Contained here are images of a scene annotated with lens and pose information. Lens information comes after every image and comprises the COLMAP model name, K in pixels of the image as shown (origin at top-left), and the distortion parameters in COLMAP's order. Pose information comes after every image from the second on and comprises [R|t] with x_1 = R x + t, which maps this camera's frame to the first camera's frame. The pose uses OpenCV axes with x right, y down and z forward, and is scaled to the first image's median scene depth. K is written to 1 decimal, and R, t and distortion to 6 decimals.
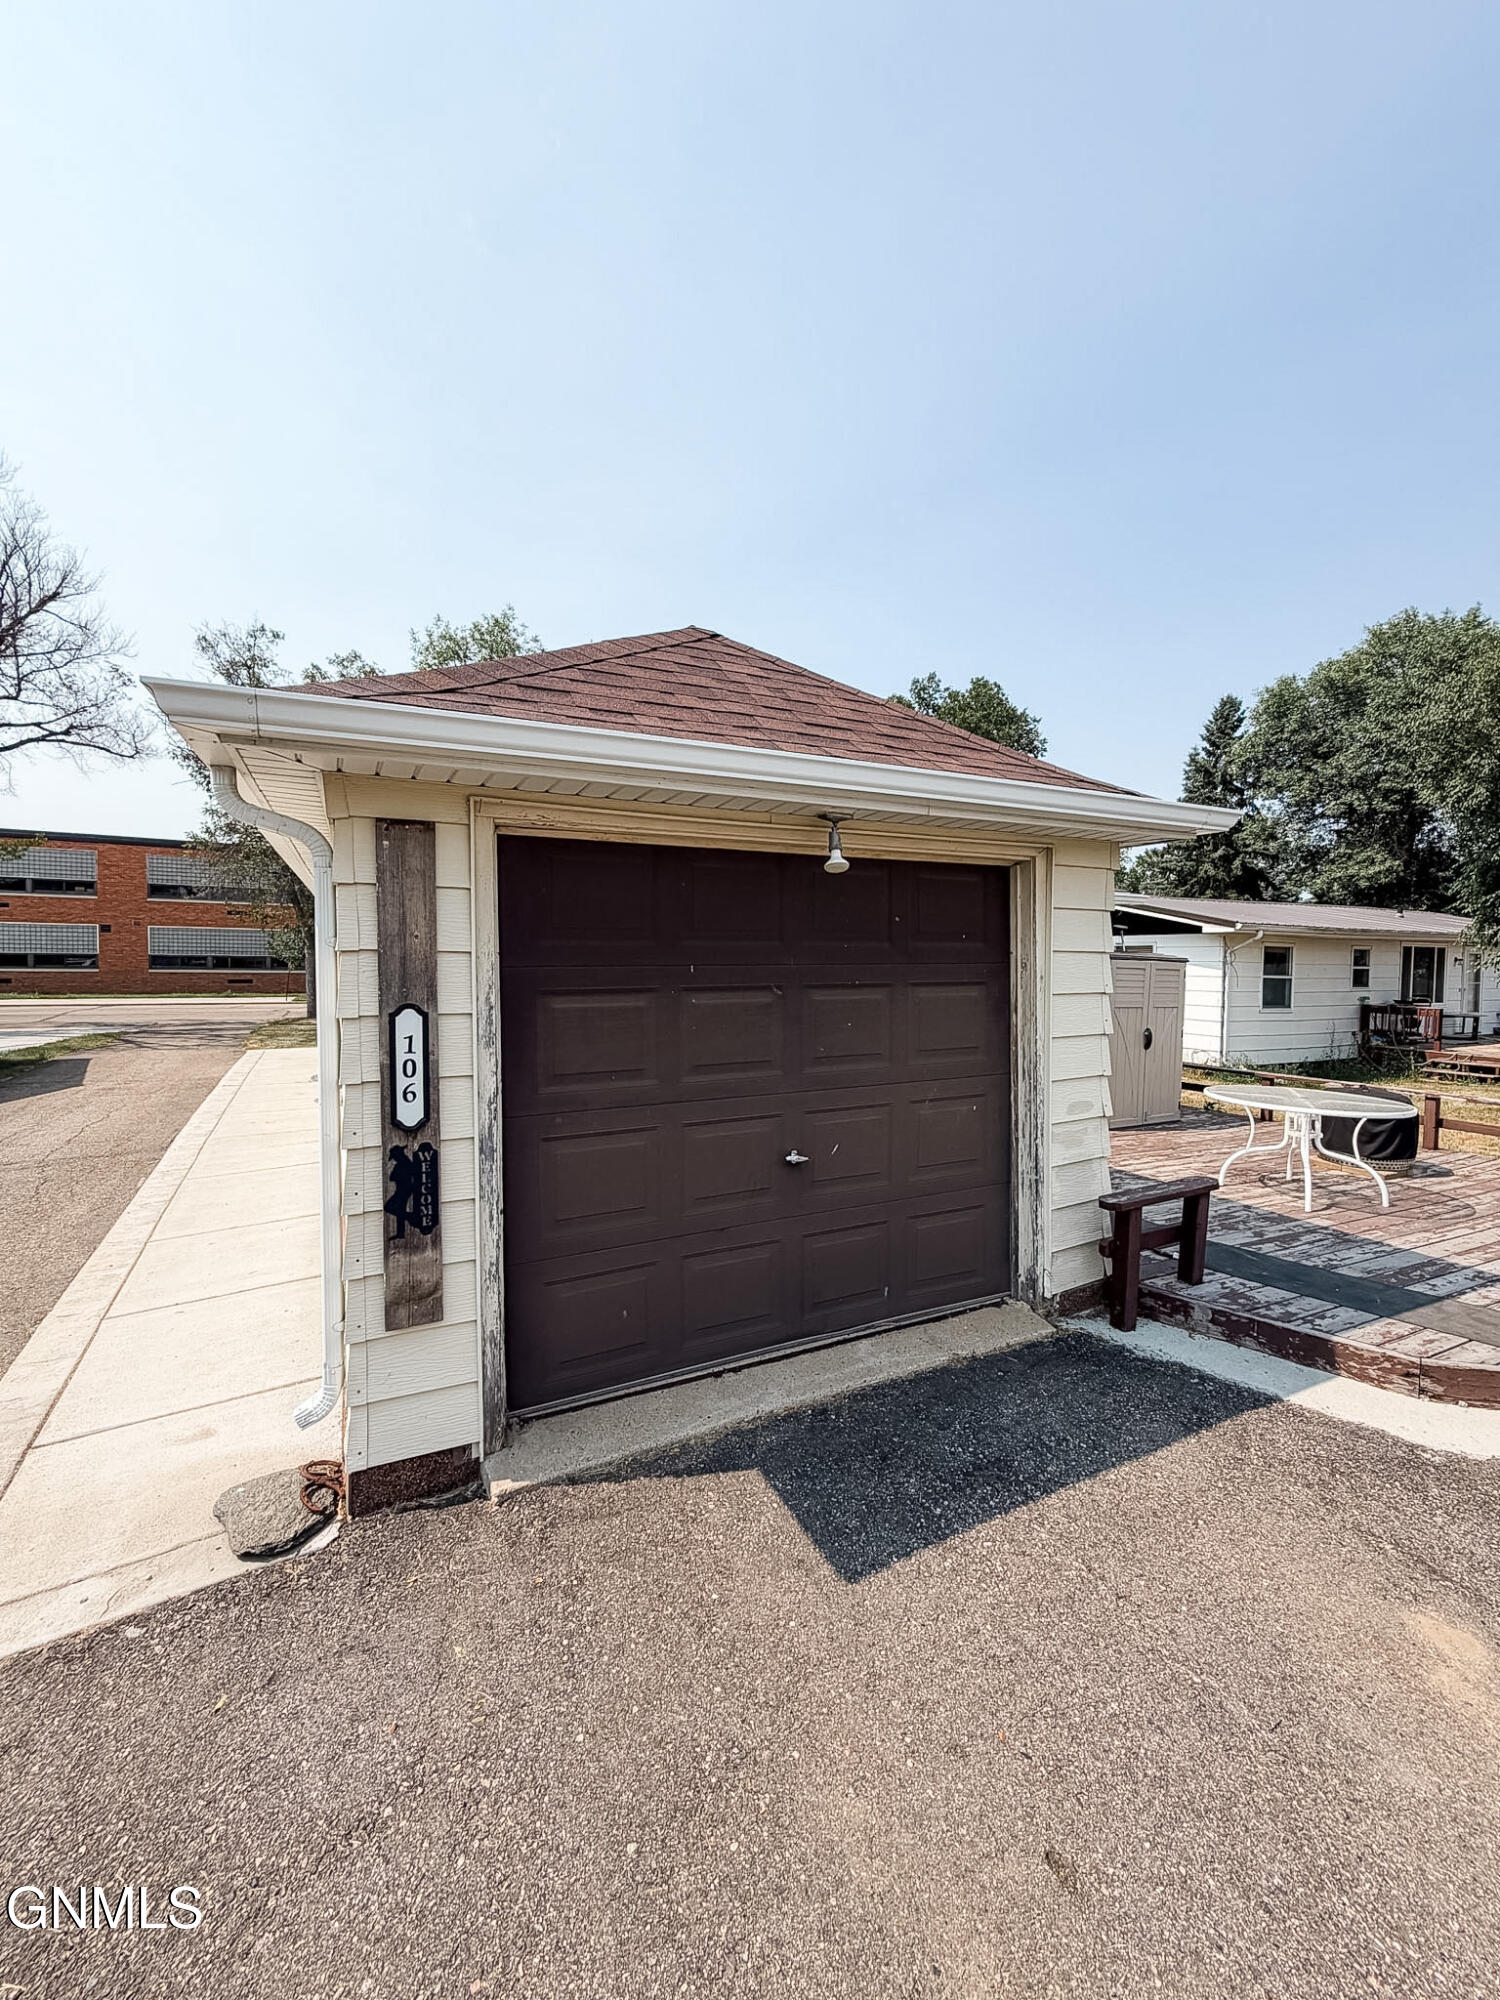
lens RADIAL K [[797.1, 0, 746.4], [0, 797.1, 1003.0], [0, 0, 1]] dist [-0.001714, 0.000124]
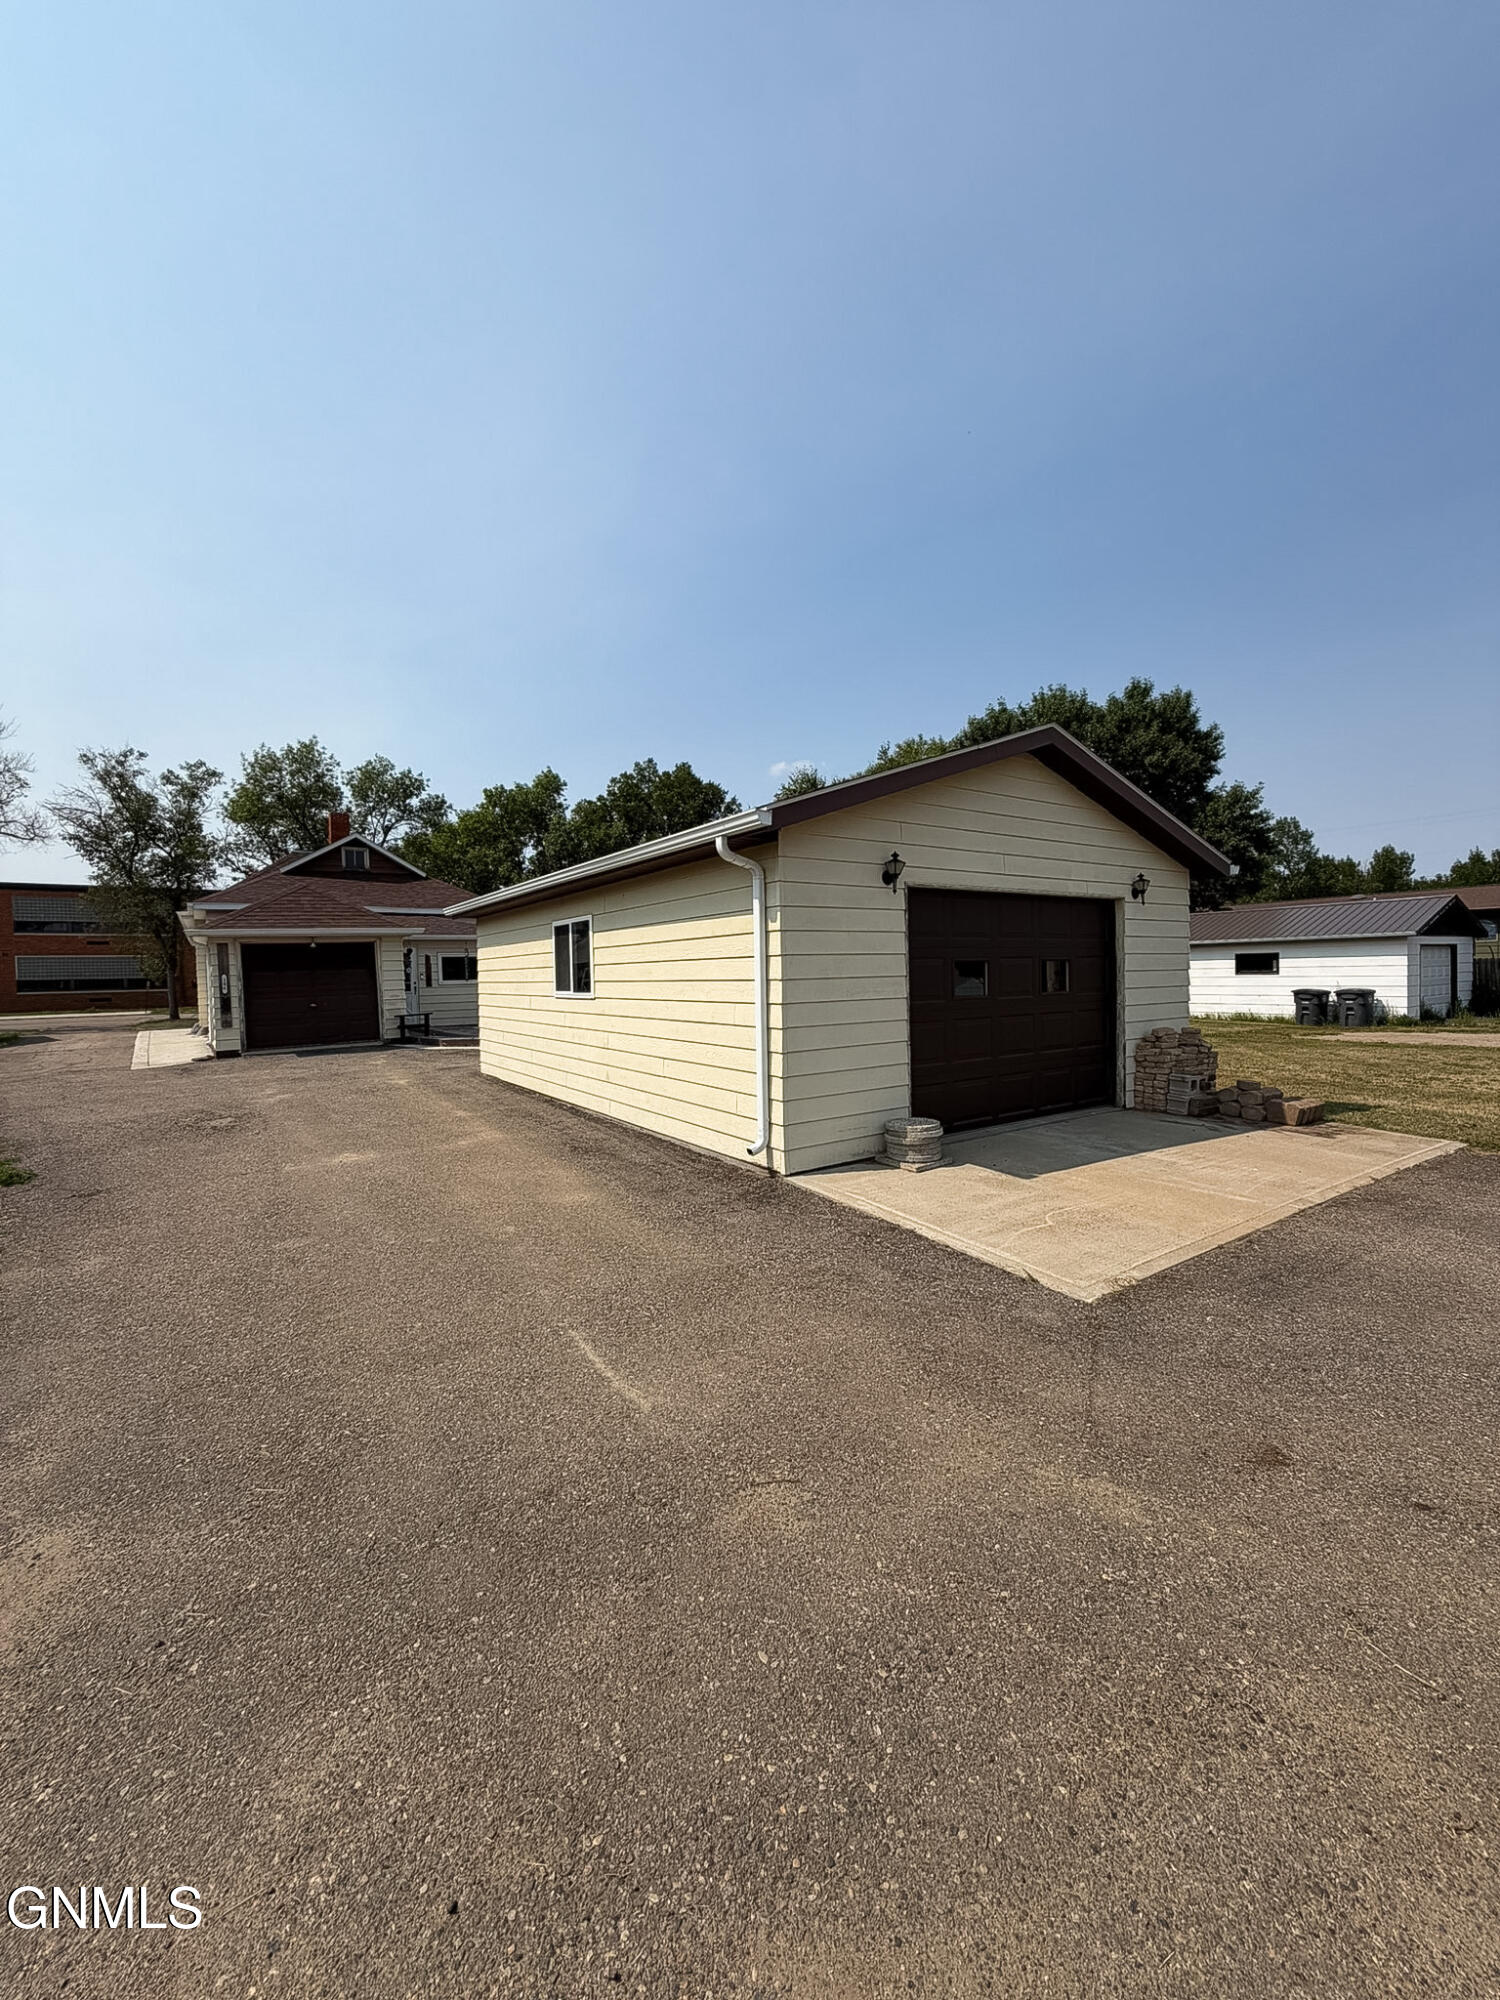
lens RADIAL K [[797.1, 0, 754.3], [0, 797.1, 992.1], [0, 0, 1]] dist [-0.001714, 0.000124]
pose [[0.987970, -0.038495, 0.149777, 0.277393], [0.041884, 0.998931, -0.019536, 0.044649], [-0.148865, 0.025574, 0.988527, -0.585559]]
